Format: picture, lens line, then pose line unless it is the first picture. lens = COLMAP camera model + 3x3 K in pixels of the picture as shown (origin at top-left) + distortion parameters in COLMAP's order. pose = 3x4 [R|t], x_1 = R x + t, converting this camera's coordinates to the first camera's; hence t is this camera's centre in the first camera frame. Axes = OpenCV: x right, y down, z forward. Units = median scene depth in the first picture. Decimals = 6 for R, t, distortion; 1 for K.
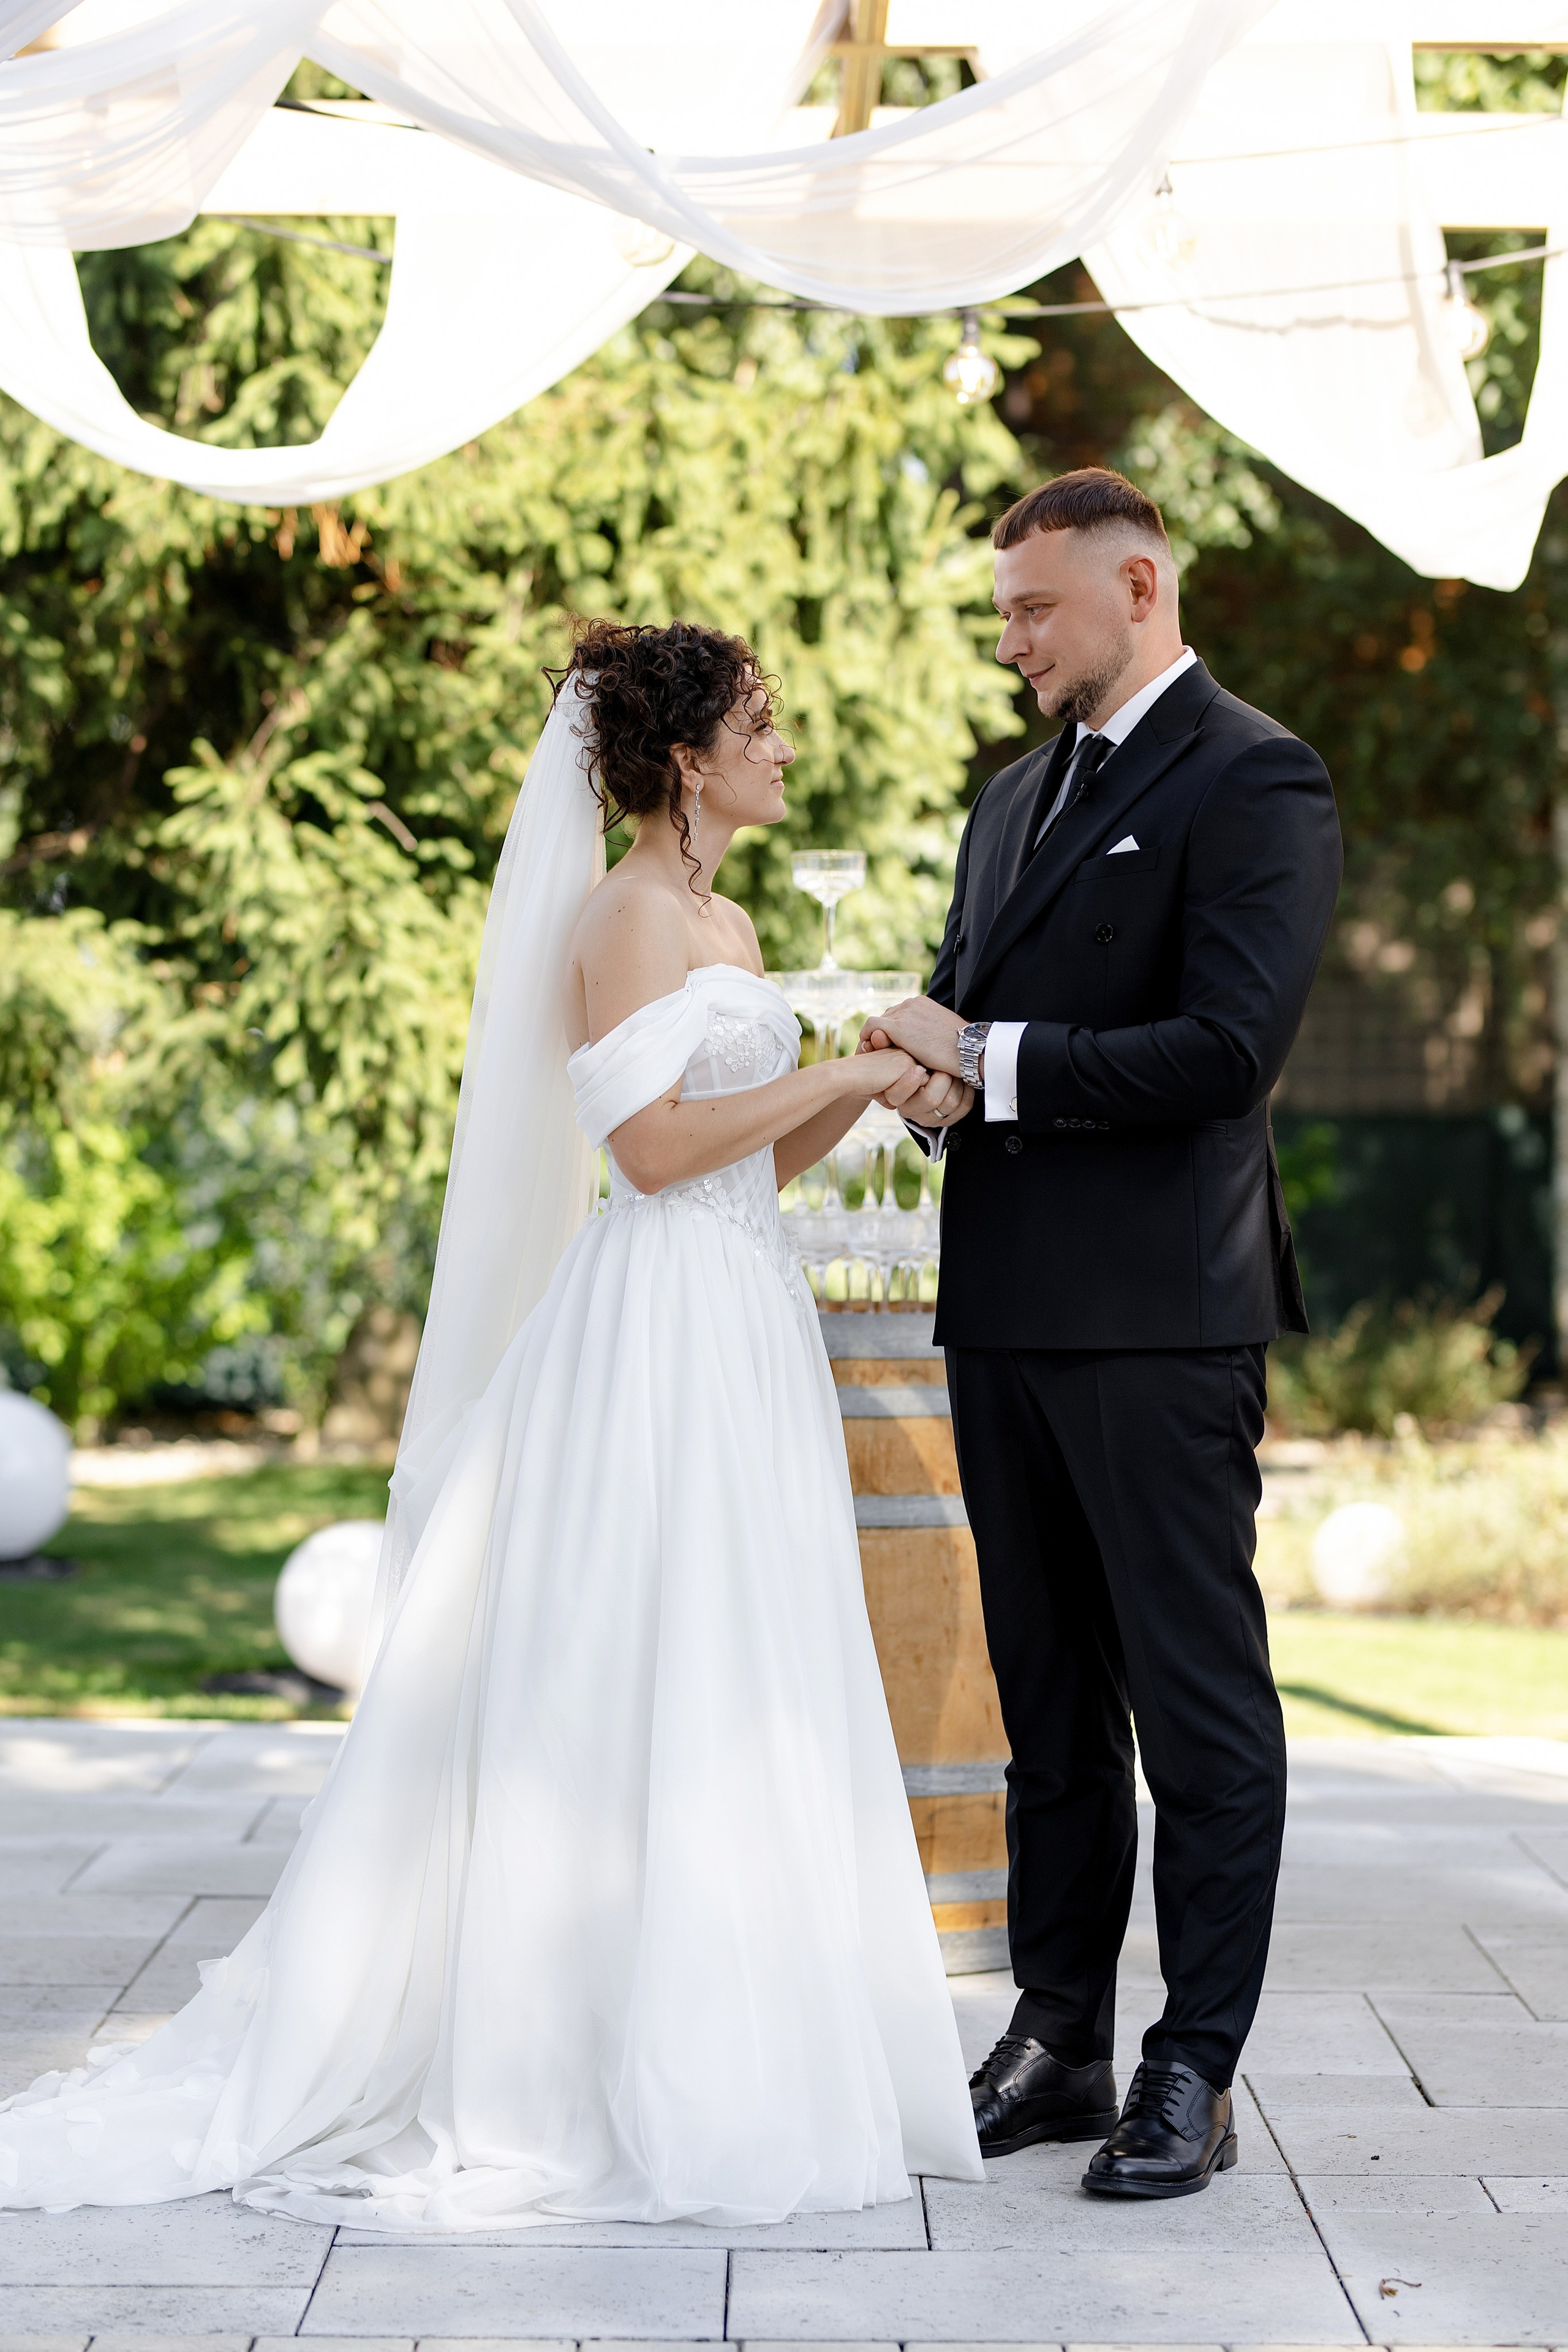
lens RADIAL K [[6353.9, 0, 759.7], [0, 6353.9, 1226.4], [0, 0, 1]] dist [0.066305, 0.000000]
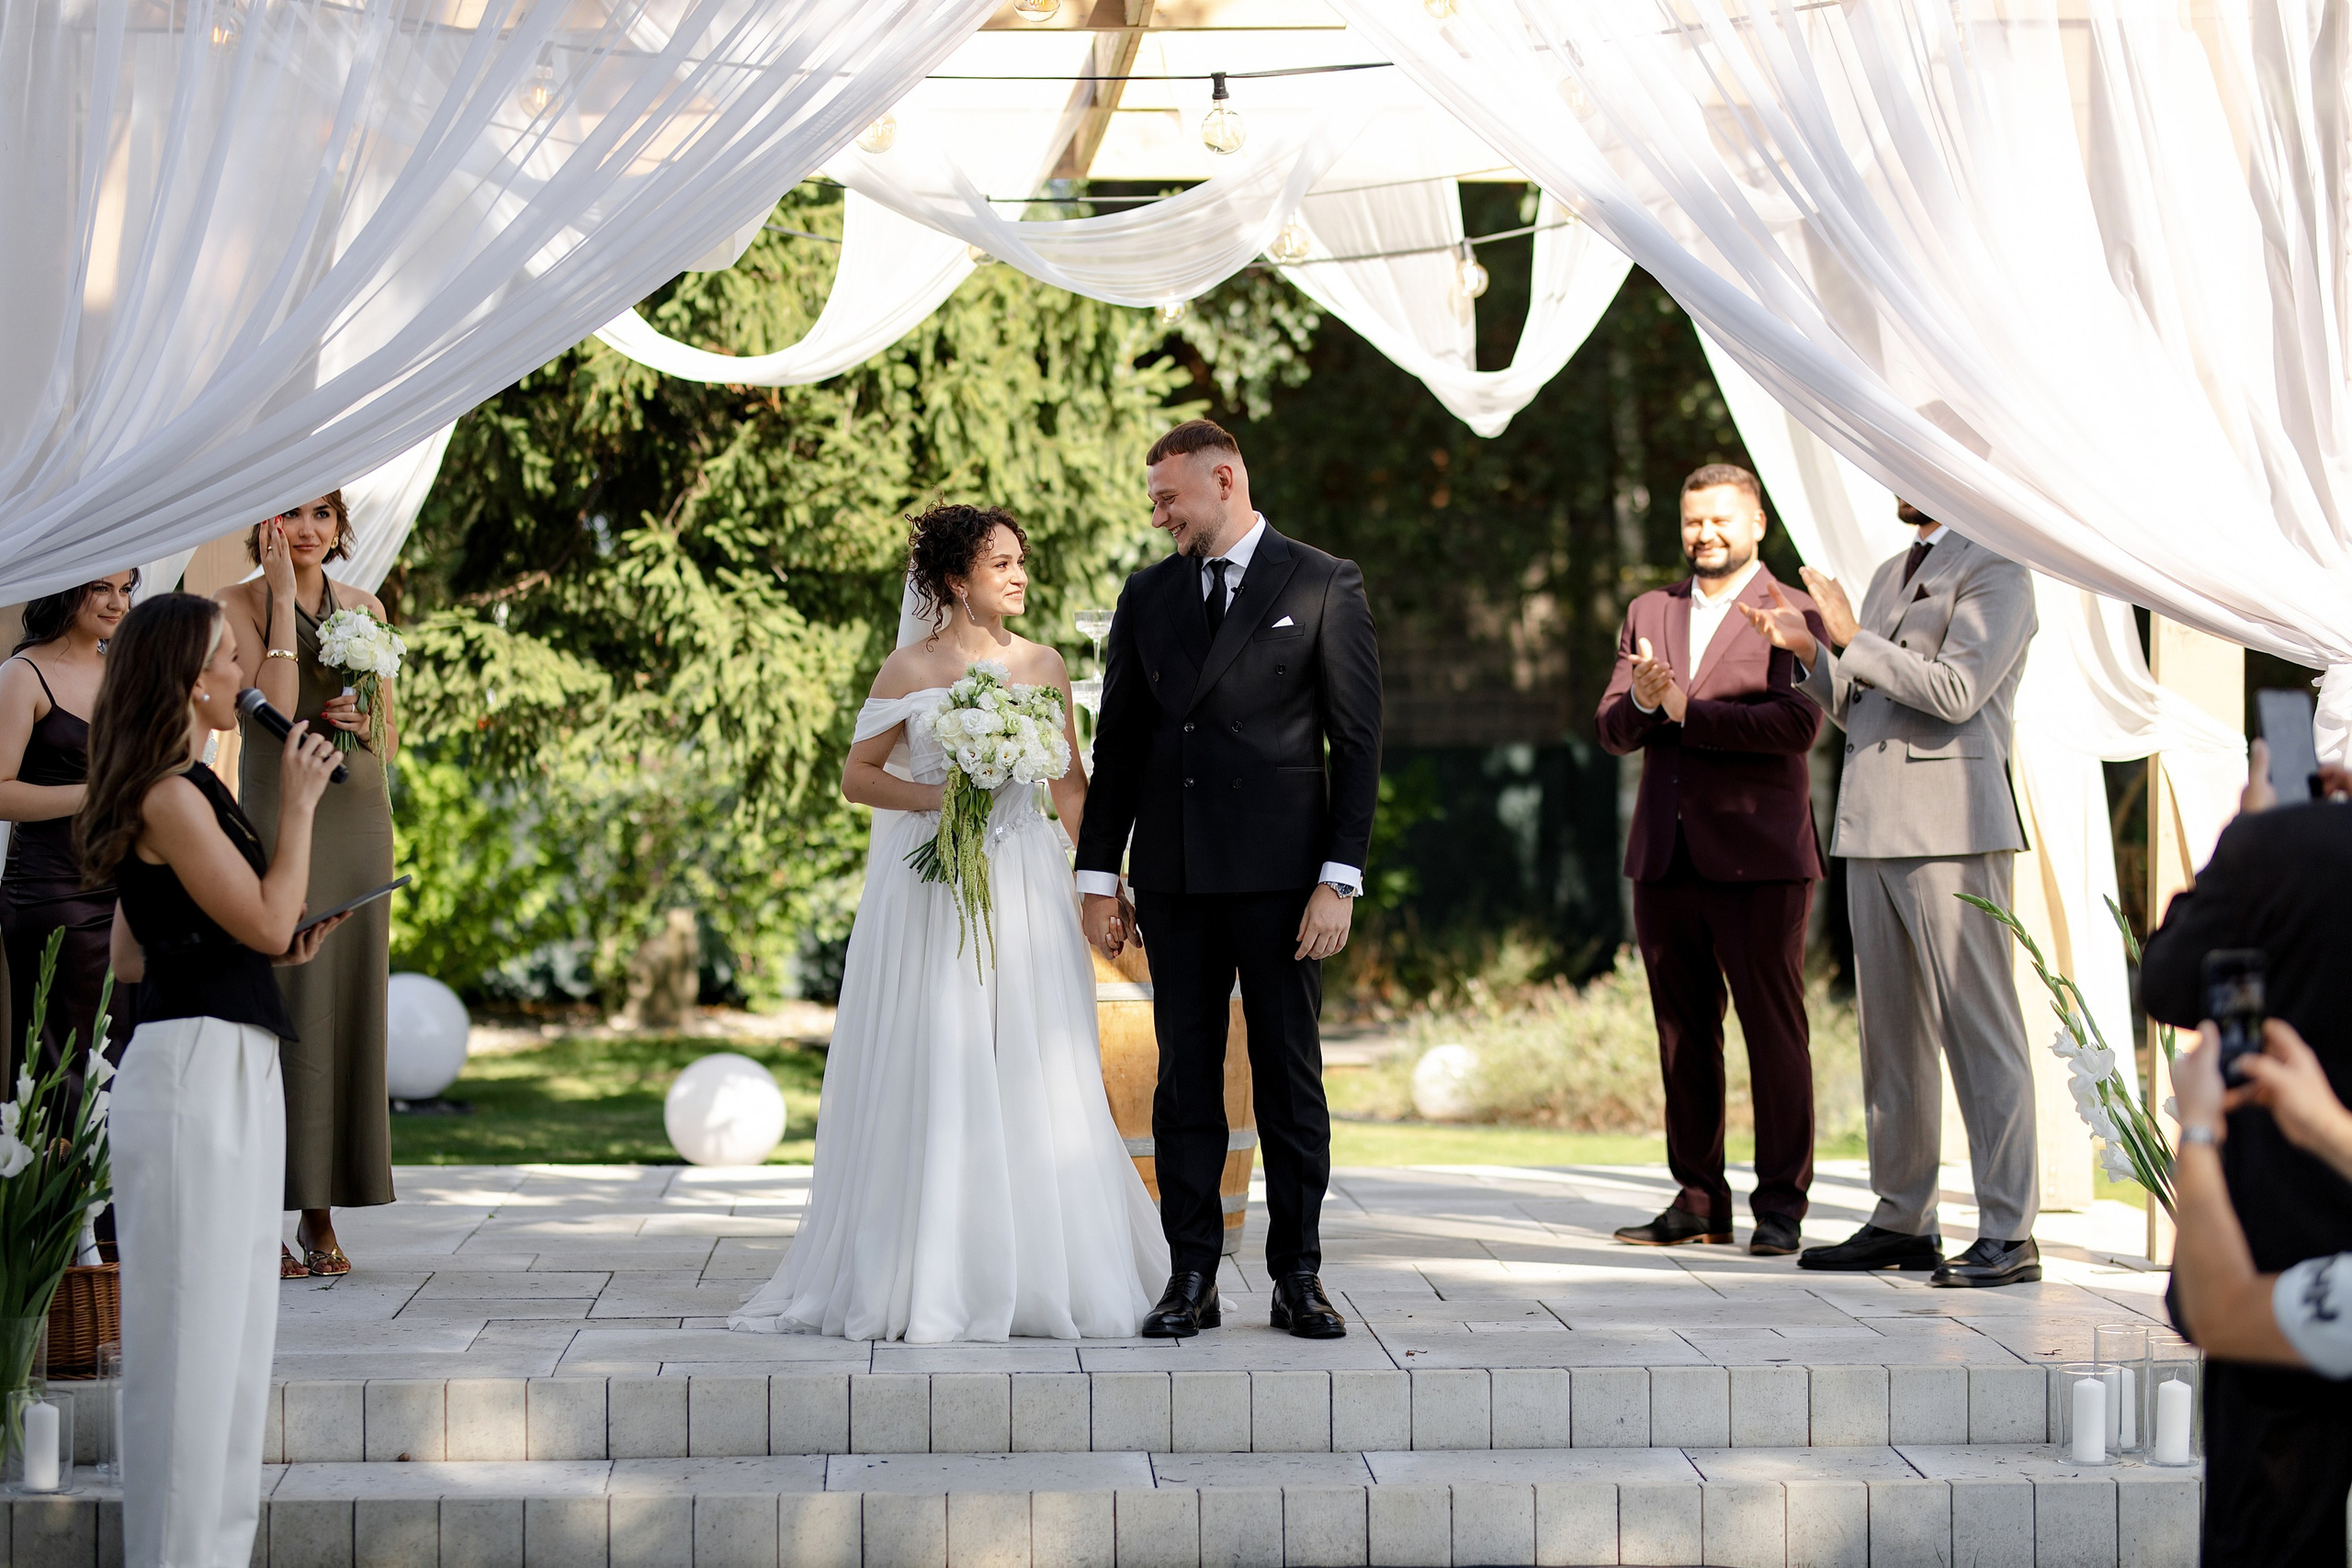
lens RADIAL K [[6353.2, 0, 1103.1], [0, 6353.2, 722.9], [0, 0, 1]] dist [0.066305, 0.000000]
pose [[0.999445, -0.008995, 0.032060, -0.027567], [0.009661, 0.999739, -0.020694, 0.004416], [-0.031866, 0.020993, 0.999272, -0.459358]]
